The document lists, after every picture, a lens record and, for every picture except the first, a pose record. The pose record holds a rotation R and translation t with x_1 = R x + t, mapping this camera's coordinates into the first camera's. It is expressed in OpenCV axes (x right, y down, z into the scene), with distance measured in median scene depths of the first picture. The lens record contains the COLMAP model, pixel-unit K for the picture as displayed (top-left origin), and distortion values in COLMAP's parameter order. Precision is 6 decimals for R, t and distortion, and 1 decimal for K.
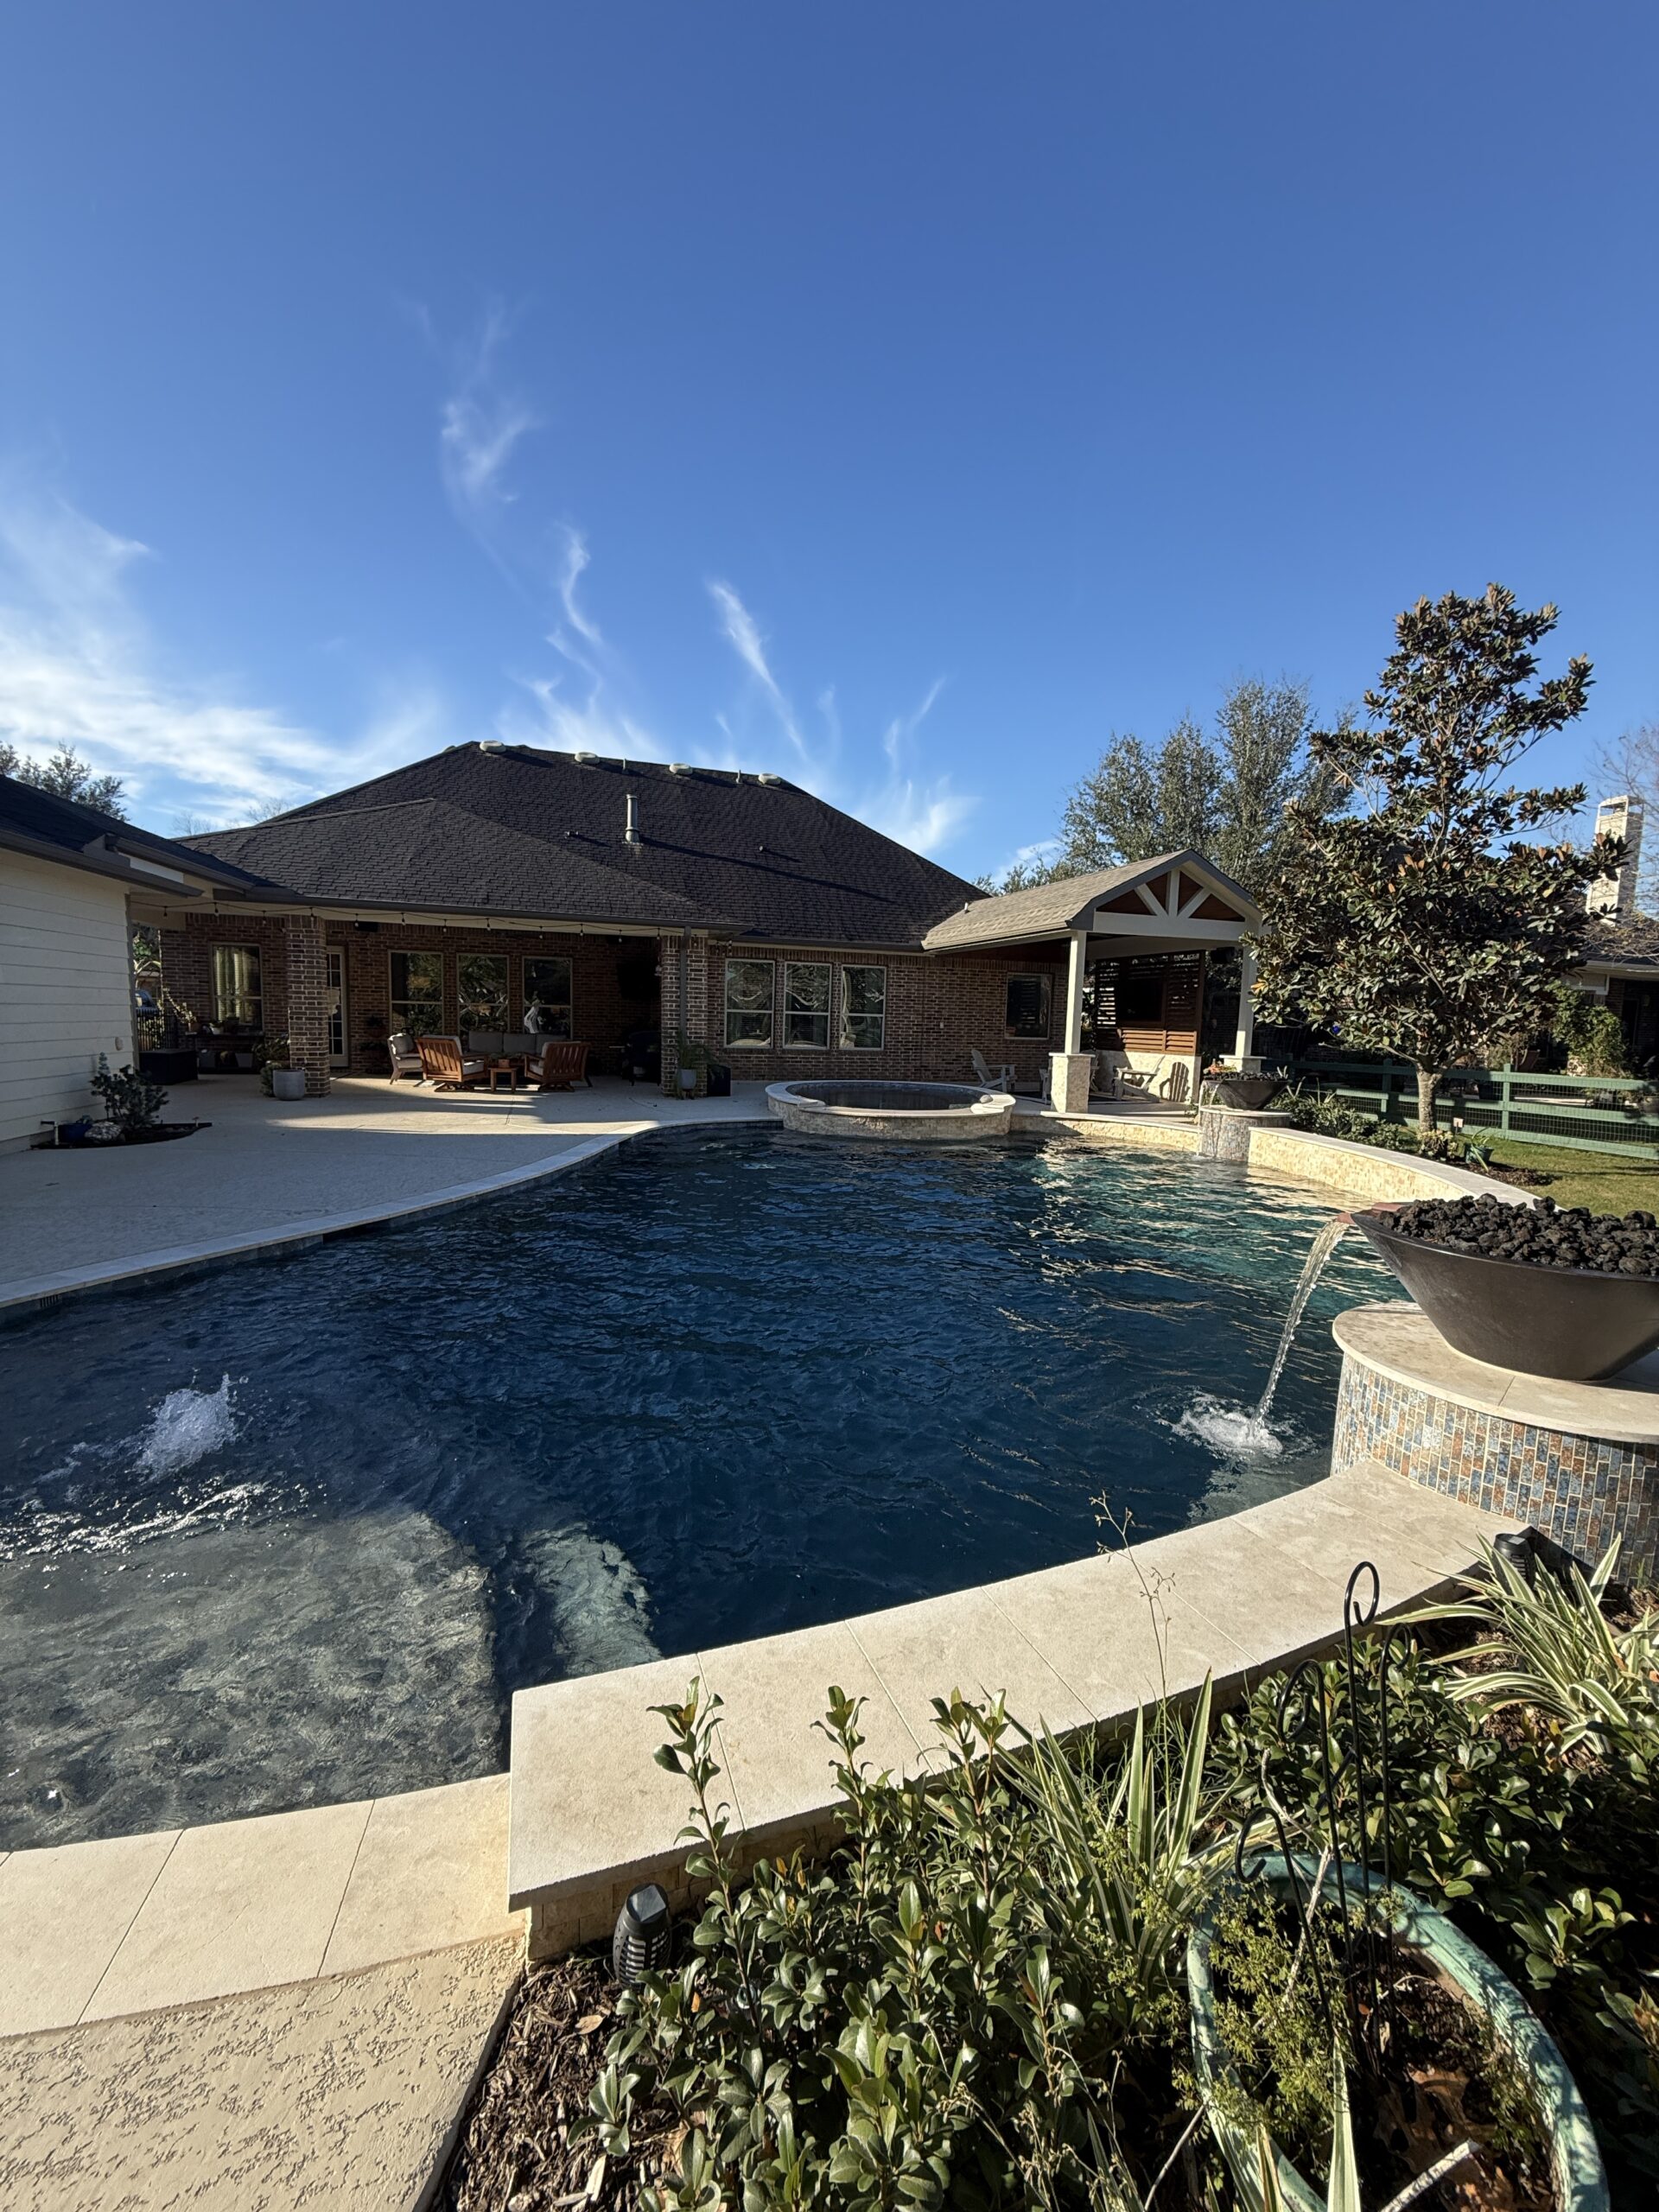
lens RADIAL K [[890.5, 0, 828.8], [0, 890.5, 1100.6], [0, 0, 1]] dist [0.014397, -0.002514]
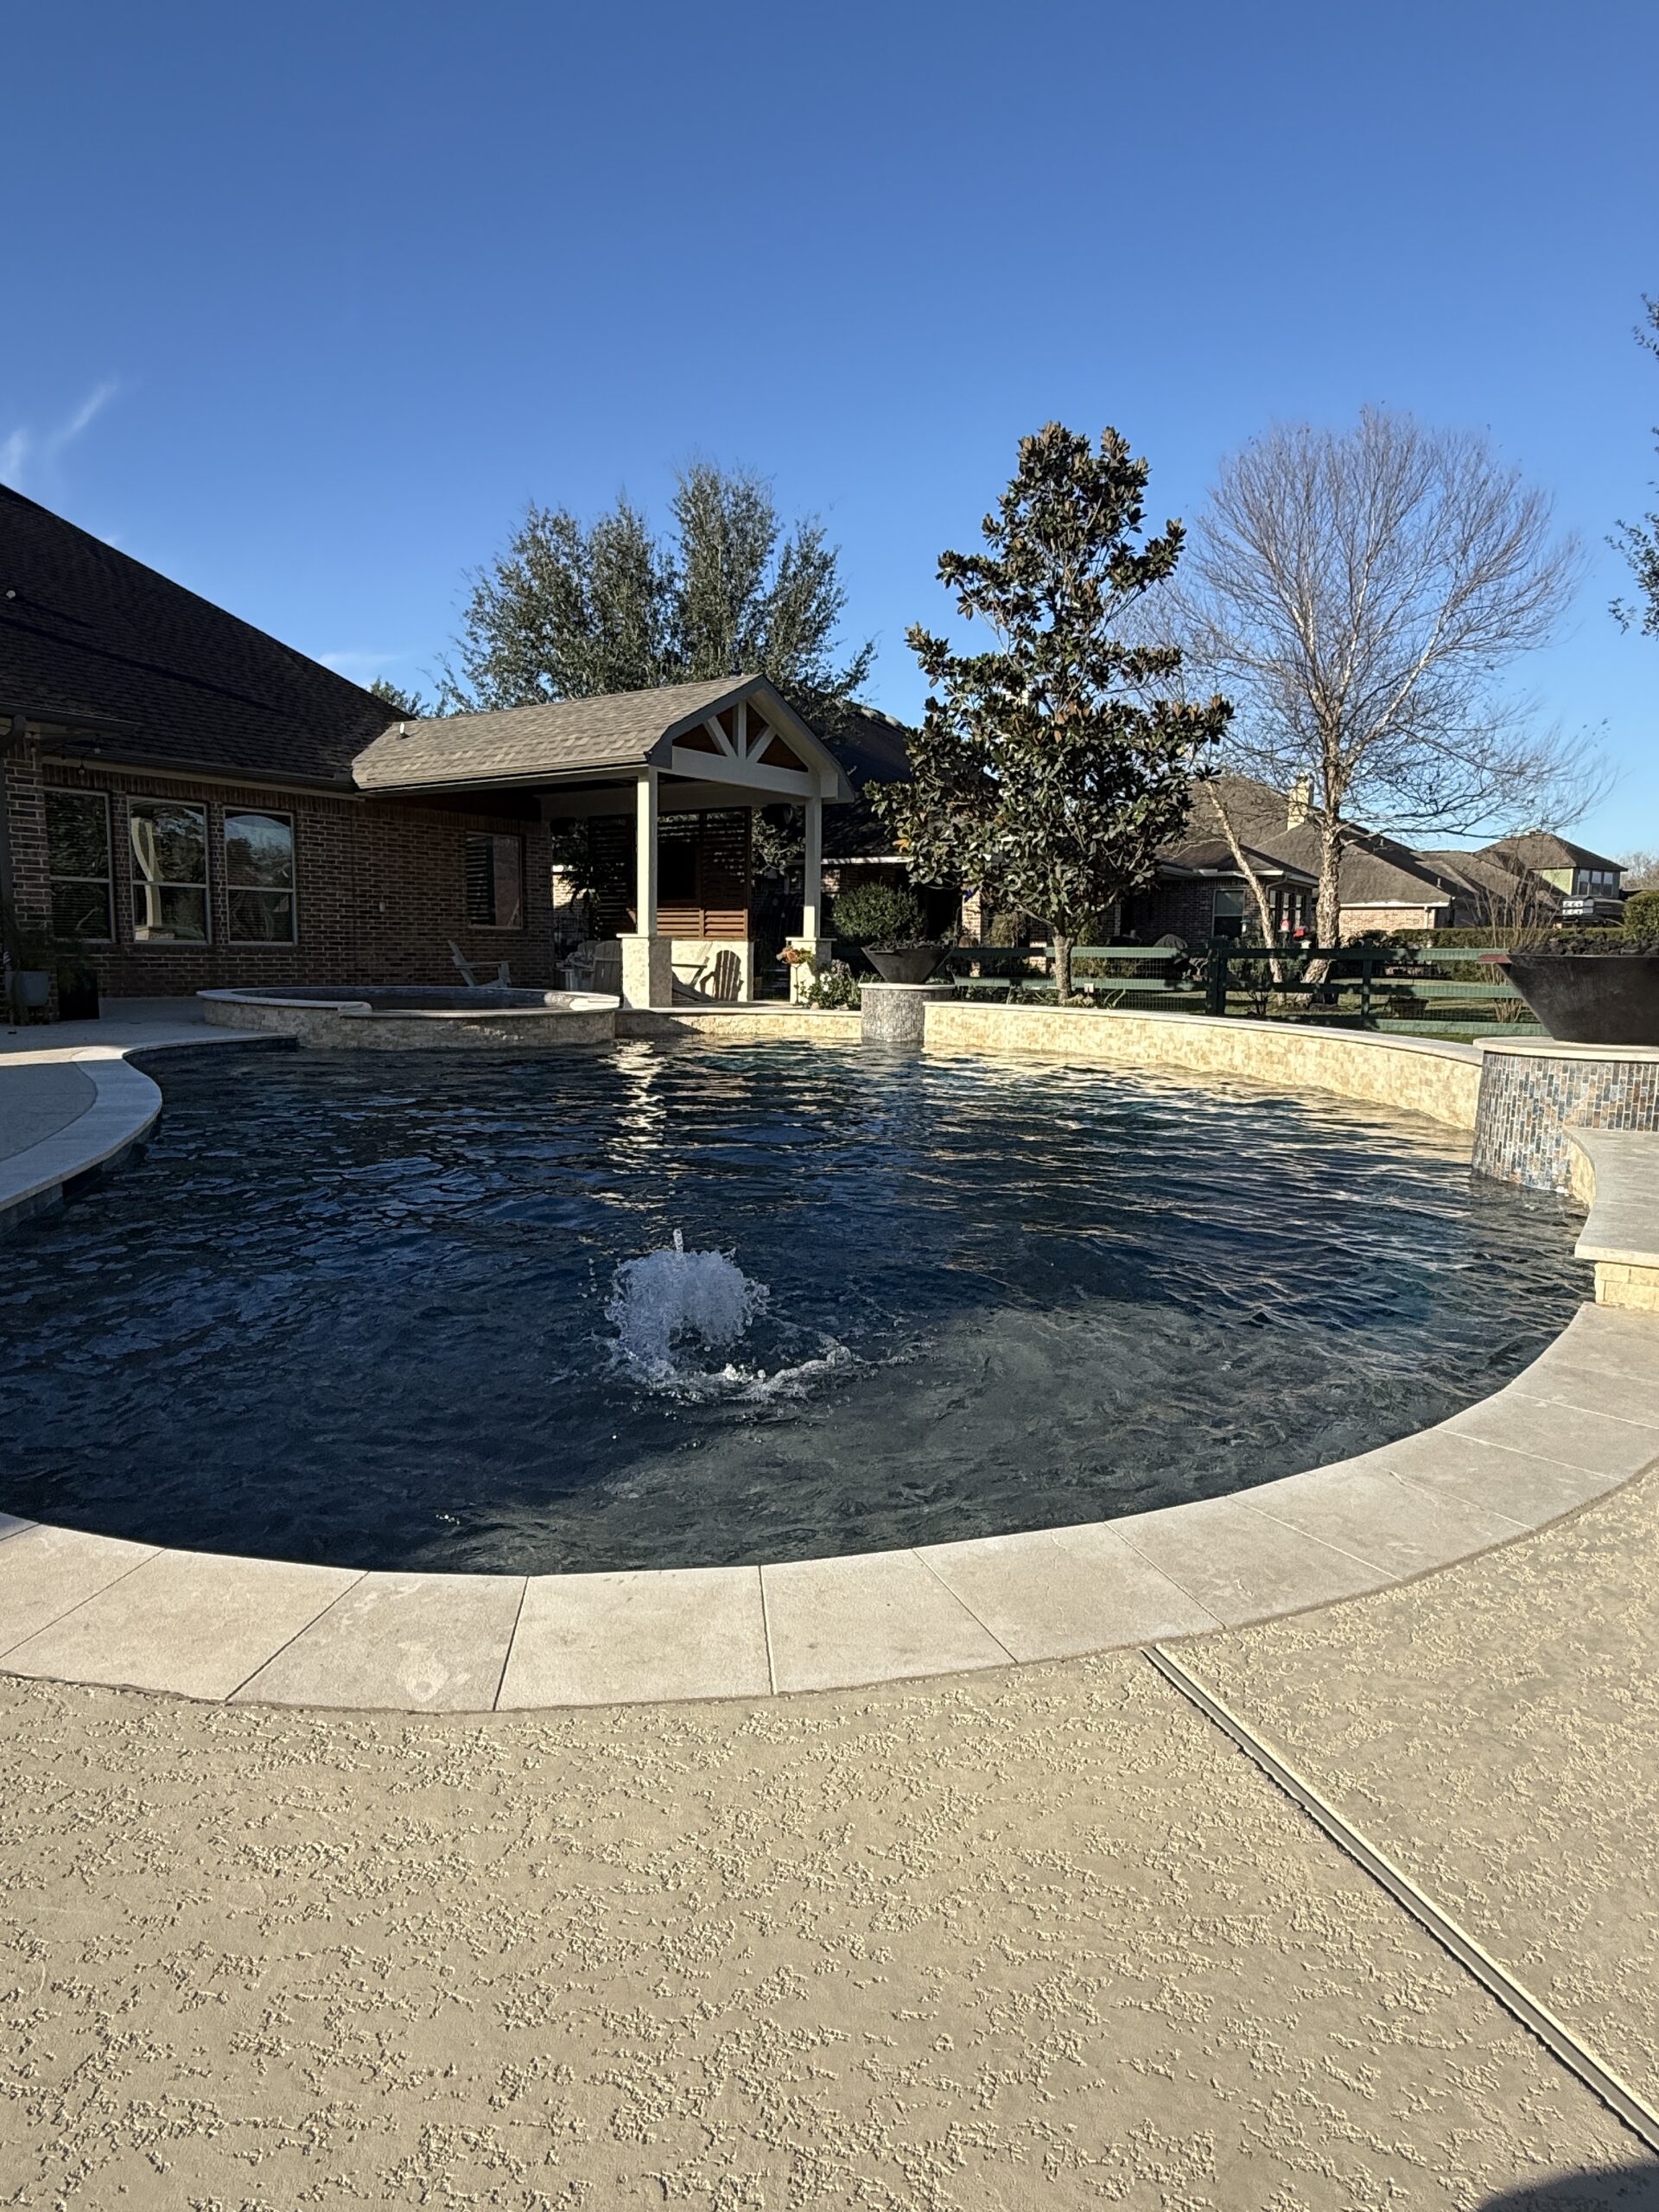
lens RADIAL K [[1322.1, 0, 828.6], [0, 1322.1, 1112.6], [0, 0, 1]] dist [0.010560, 0.001412]
pose [[0.798716, -0.091484, 0.594713, -0.294137], [0.065549, 0.995721, 0.065136, 0.036121], [-0.598127, -0.013042, 0.801295, 0.014128]]
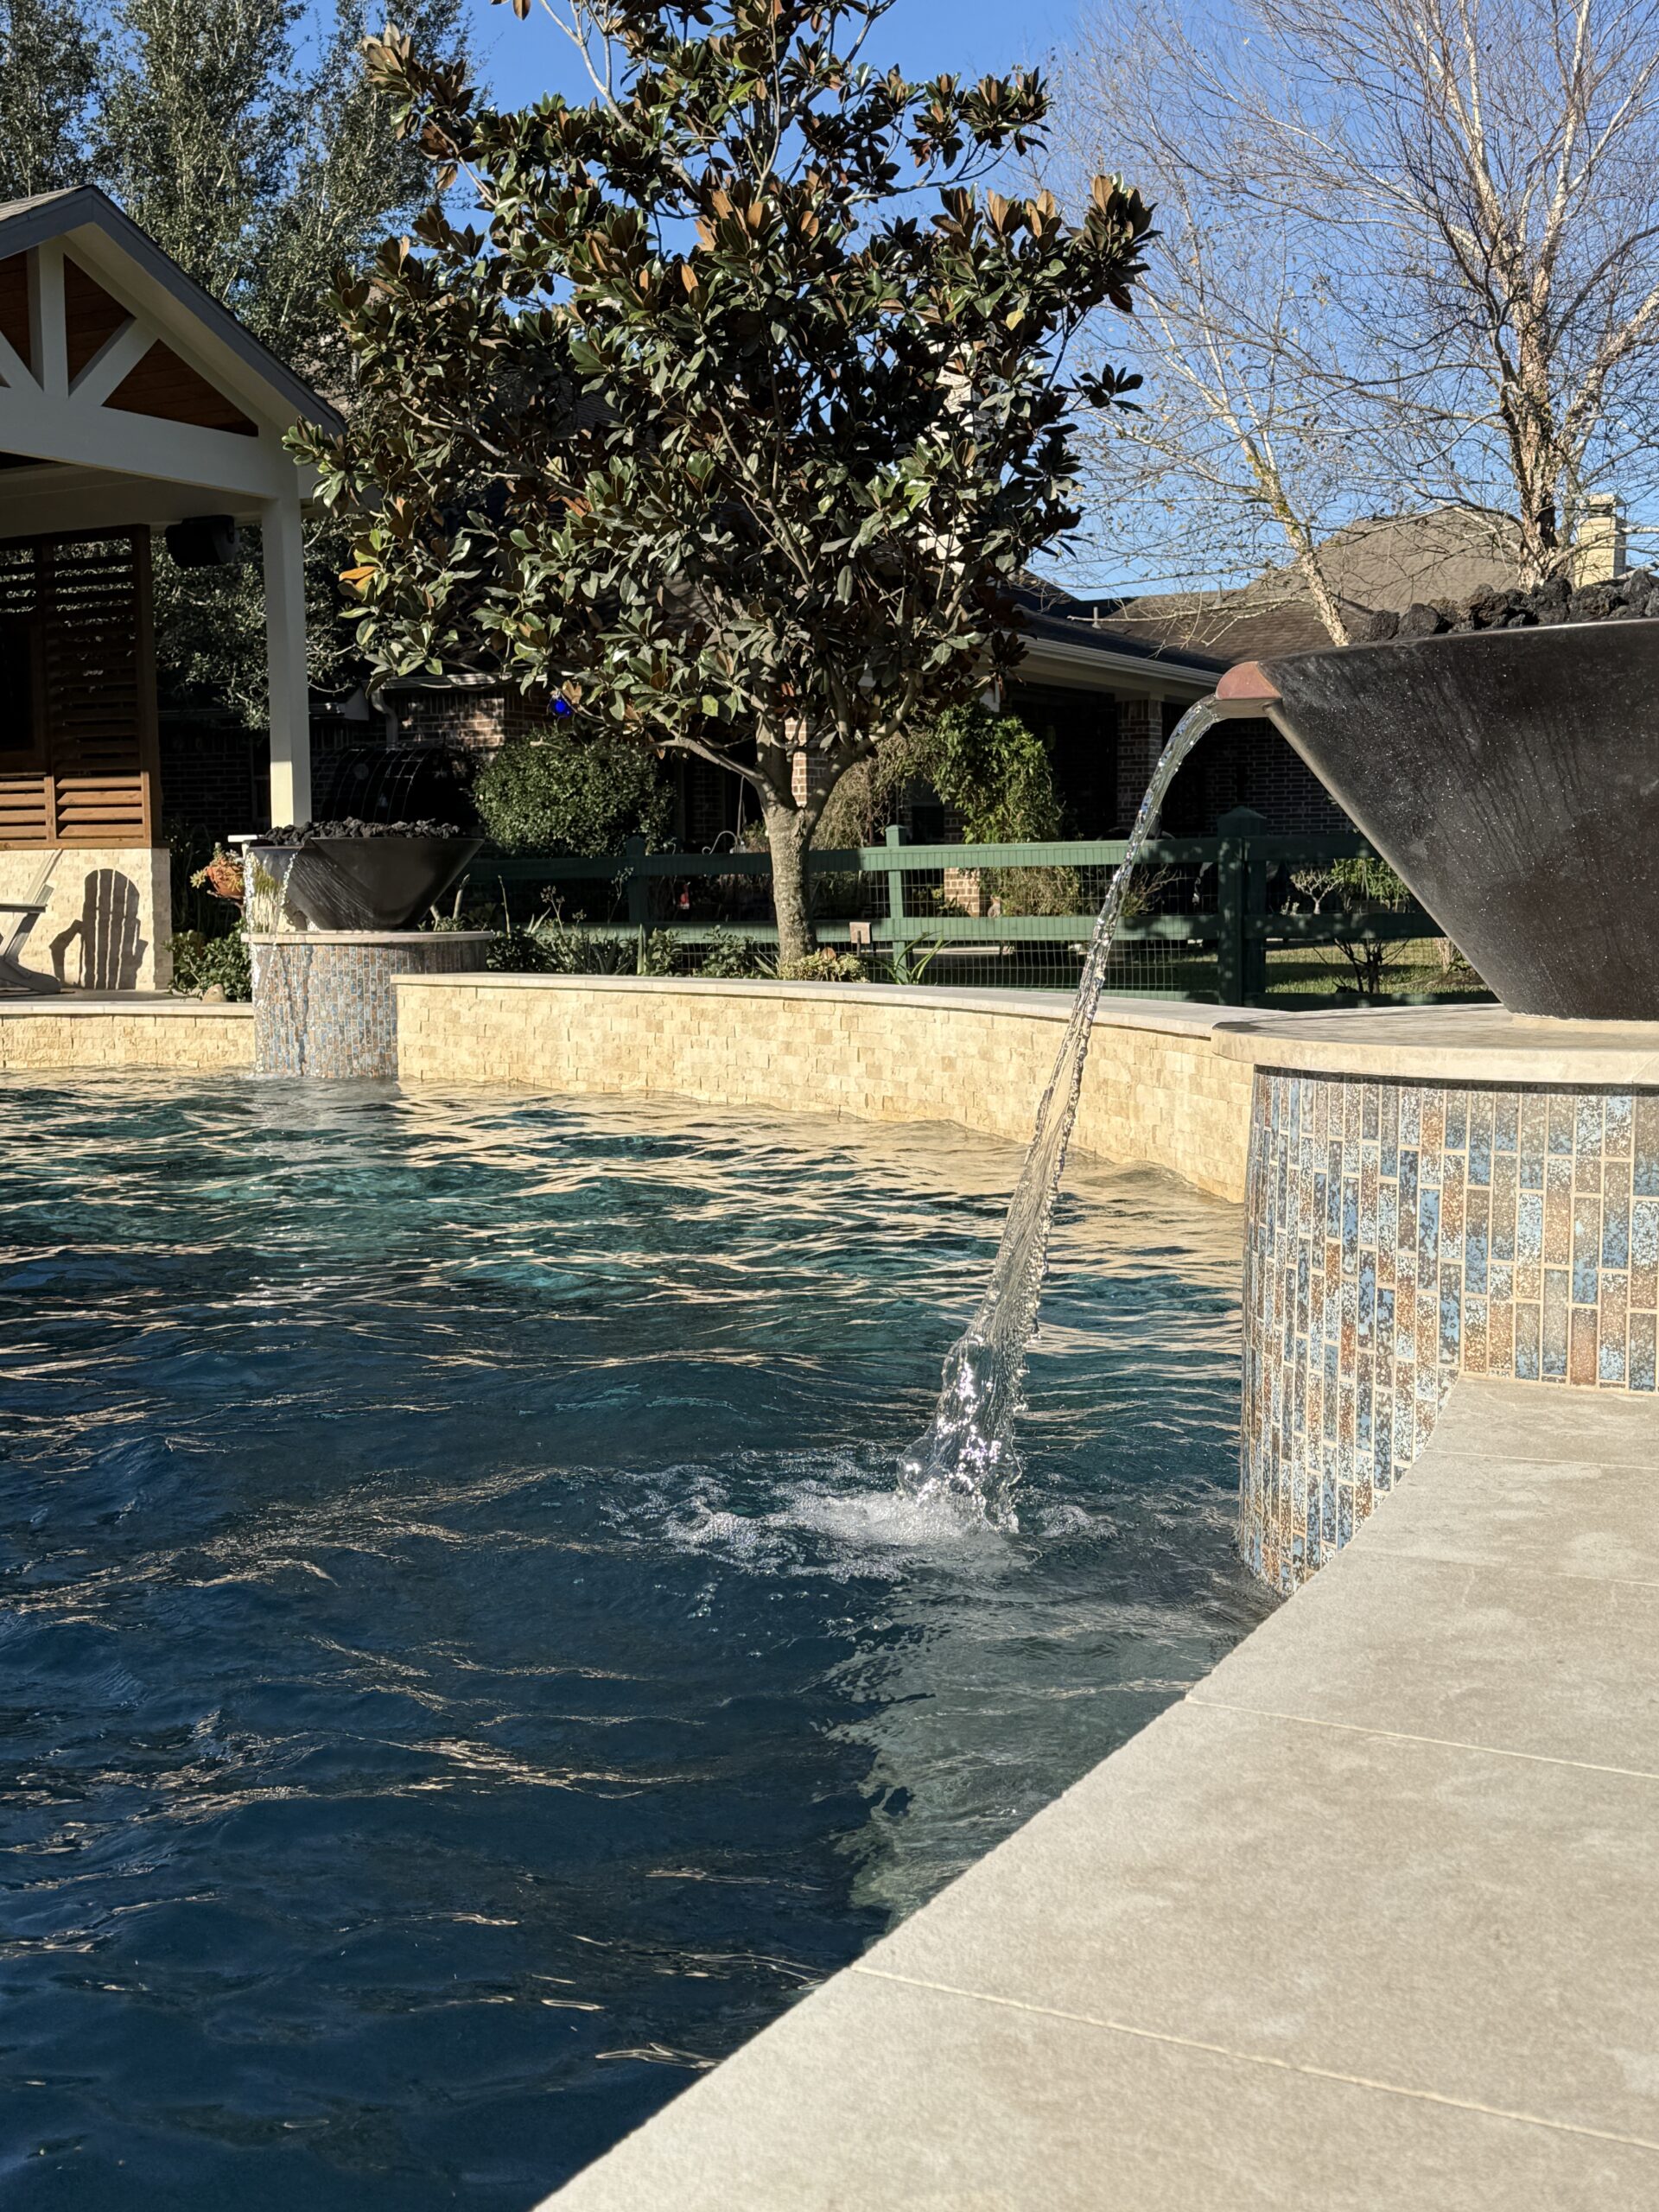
lens RADIAL K [[2642.8, 0, 825.9], [0, 2642.8, 1091.7], [0, 0, 1]] dist [0.111173, 0.000000]
pose [[0.777292, -0.080553, 0.623962, -0.025857], [0.088549, 0.995904, 0.018261, 0.053999], [-0.622877, 0.041057, 0.781241, 0.084911]]
